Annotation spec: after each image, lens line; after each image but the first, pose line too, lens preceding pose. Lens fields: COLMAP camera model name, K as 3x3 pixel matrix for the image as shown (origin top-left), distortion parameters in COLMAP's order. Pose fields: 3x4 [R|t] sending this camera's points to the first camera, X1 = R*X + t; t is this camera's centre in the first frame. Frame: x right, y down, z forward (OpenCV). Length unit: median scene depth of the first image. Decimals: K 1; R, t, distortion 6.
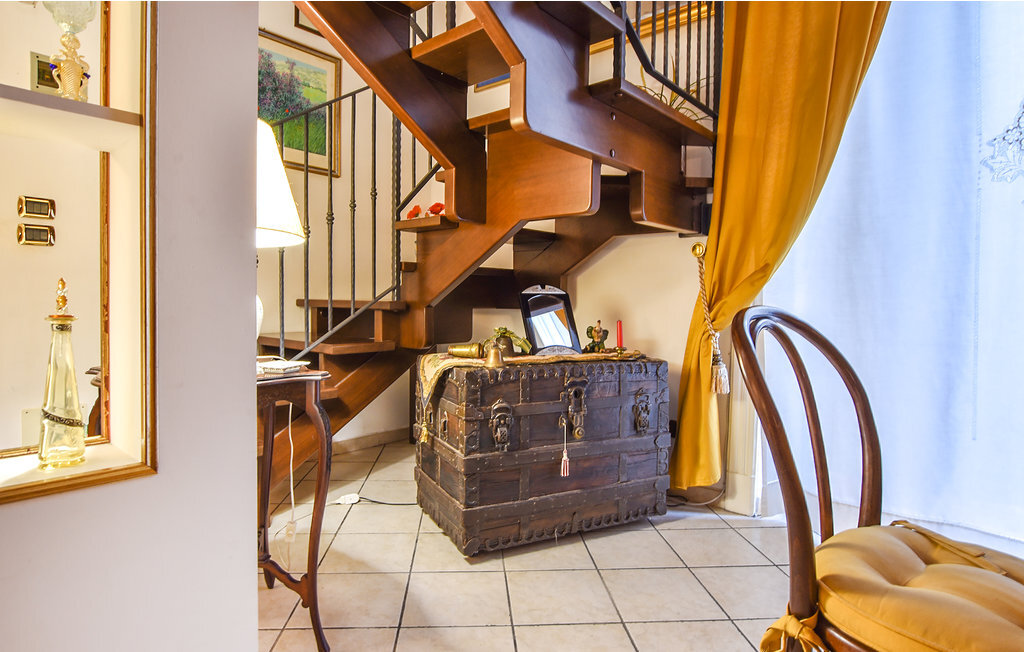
lens RADIAL K [[568.7, 0, 513.3], [0, 568.7, 333.3], [0, 0, 1]] dist [-0.006304, -0.001041]
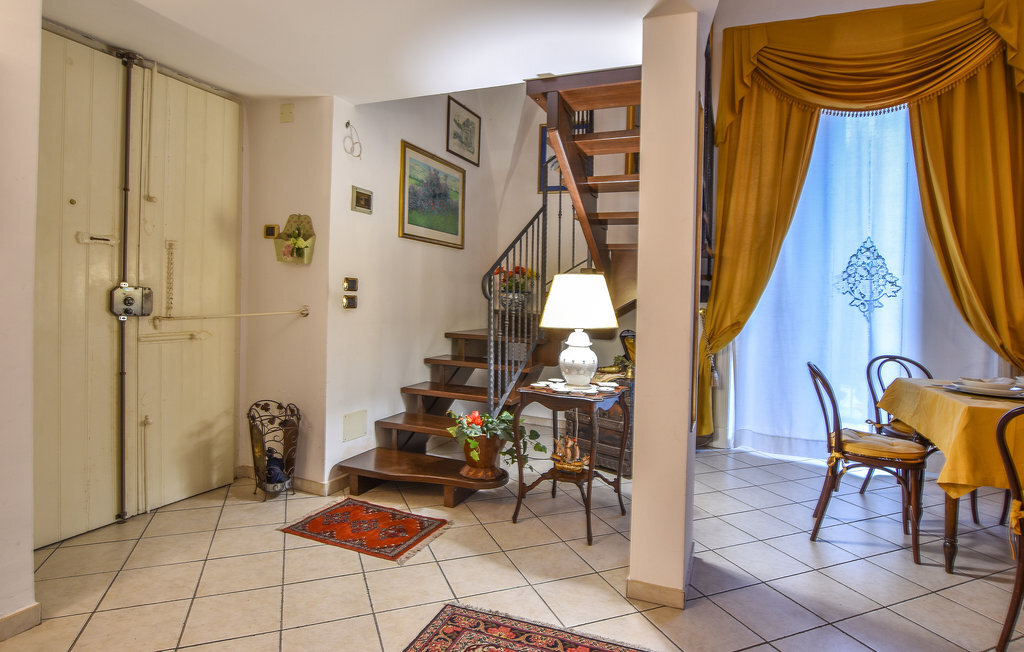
lens RADIAL K [[568.7, 0, 509.2], [0, 568.7, 321.3], [0, 0, 1]] dist [-0.006304, -0.001041]
pose [[0.946740, -0.002562, 0.321989, -0.964355], [0.002810, 0.999996, -0.000306, -0.123697], [-0.321987, 0.001194, 0.946743, -0.638253]]
